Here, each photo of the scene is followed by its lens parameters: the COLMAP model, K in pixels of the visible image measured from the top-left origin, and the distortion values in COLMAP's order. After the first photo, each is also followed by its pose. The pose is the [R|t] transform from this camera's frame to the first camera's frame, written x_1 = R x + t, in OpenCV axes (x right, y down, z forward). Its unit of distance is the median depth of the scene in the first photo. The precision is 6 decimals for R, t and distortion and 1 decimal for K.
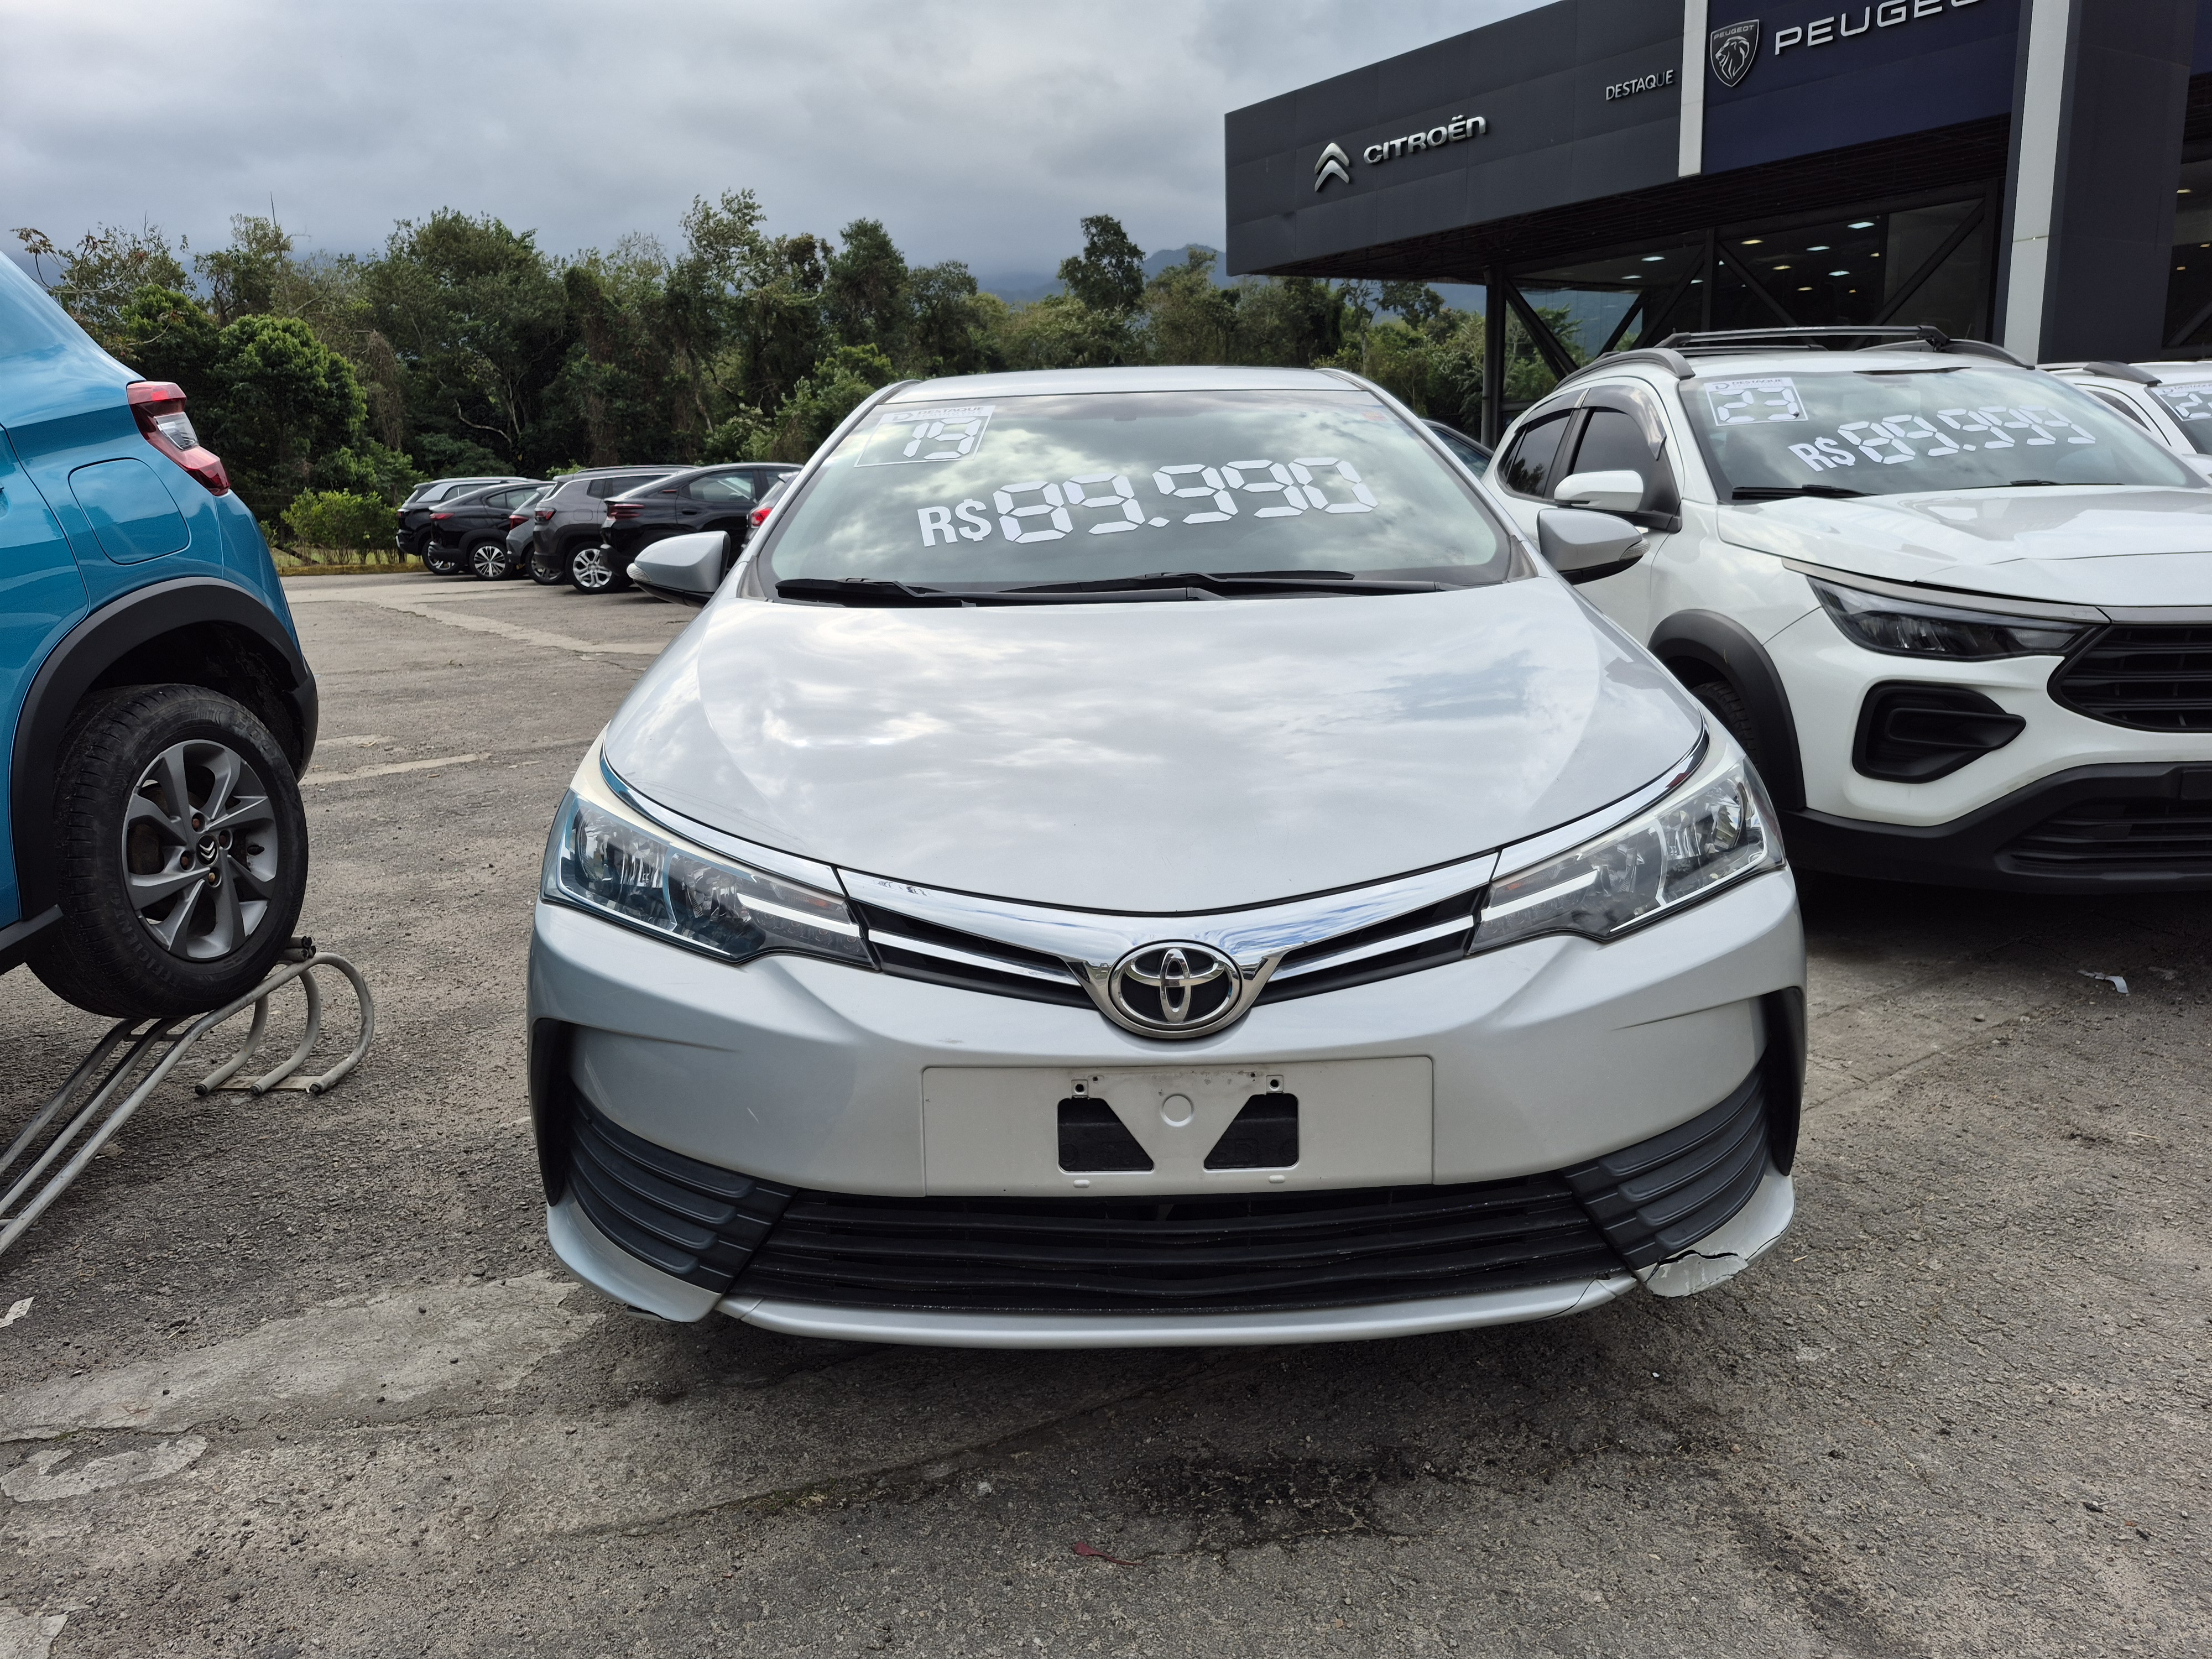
lens RADIAL K [[1552.0, 0, 1079.9], [0, 1552.0, 796.6], [0, 0, 1]] dist [0.023722, -0.021068]
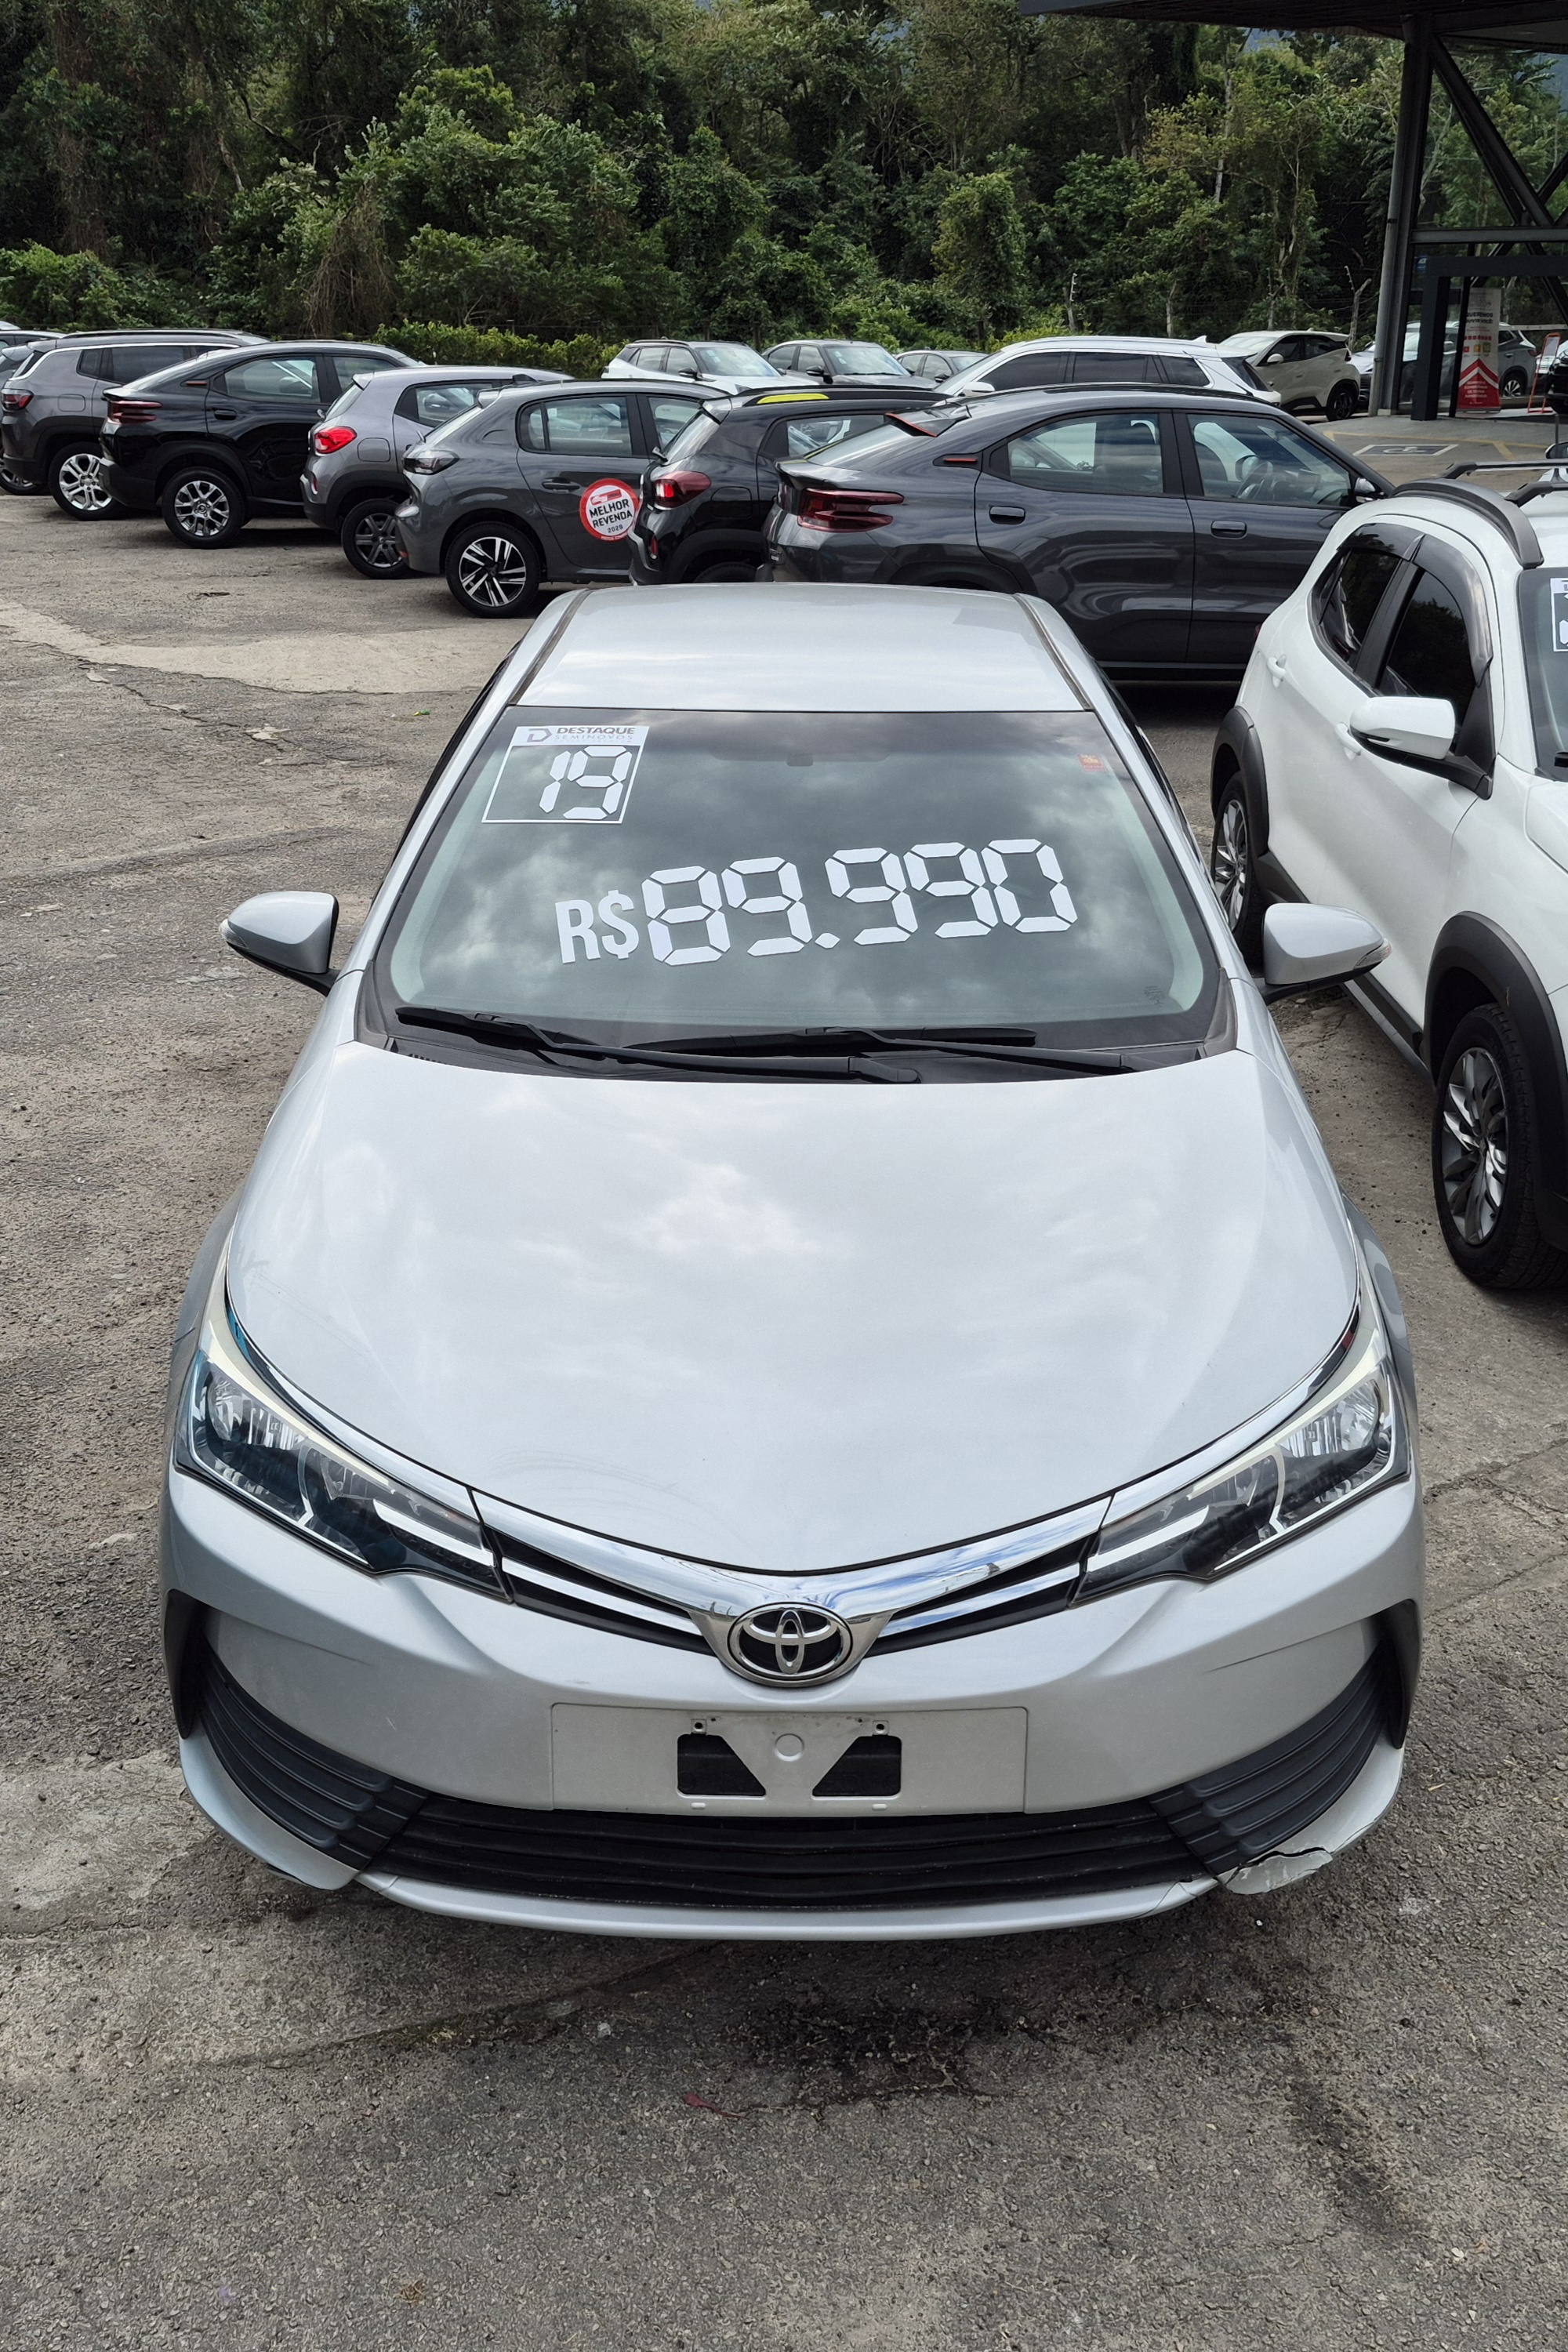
lens RADIAL K [[2157.8, 0, 782.3], [0, 2157.8, 1167.5], [0, 0, 1]] dist [0.091706, -0.127537]
pose [[0.999432, 0.032652, 0.008308, 0.027515], [-0.033625, 0.982228, 0.184655, -0.398144], [-0.002131, -0.184830, 0.982768, -0.344068]]
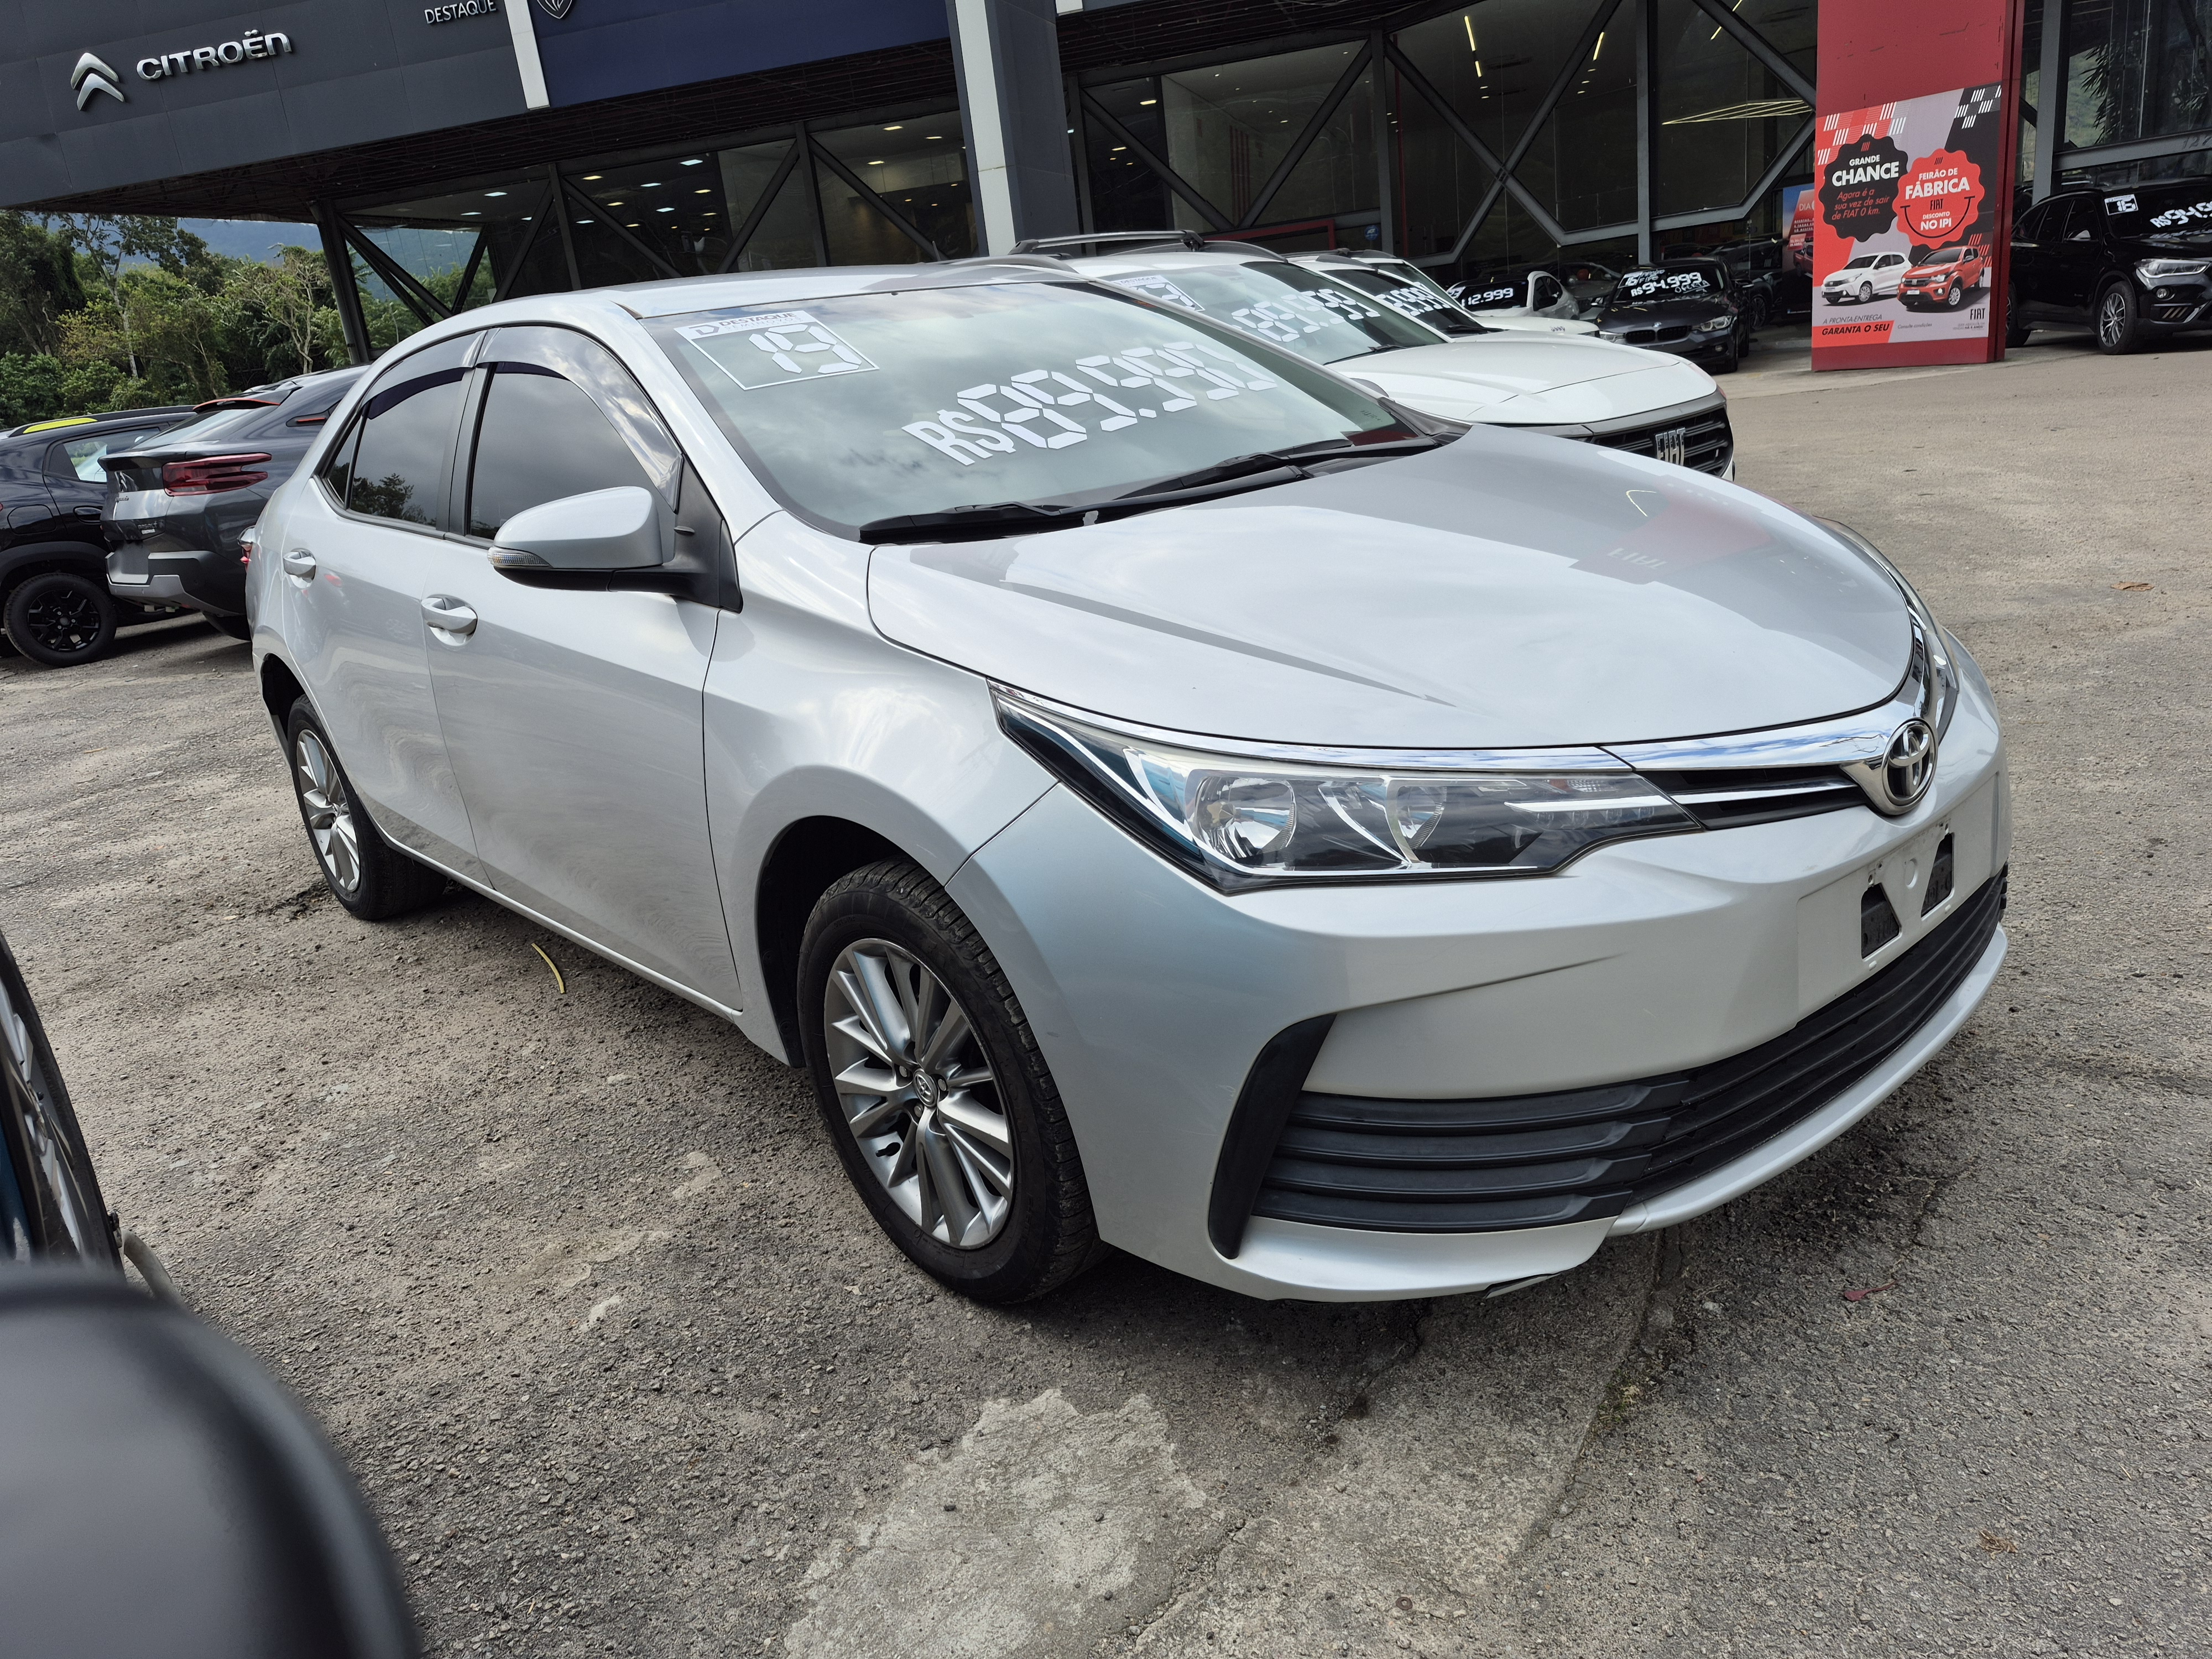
lens RADIAL K [[1539.2, 0, 1098.5], [0, 1539.2, 795.7], [0, 0, 1]] dist [0.008312, 0.000922]
pose [[0.747542, -0.241661, 0.618693, -0.888689], [0.218373, 0.969104, 0.114679, -0.091429], [-0.627291, 0.049378, 0.777218, 0.419937]]
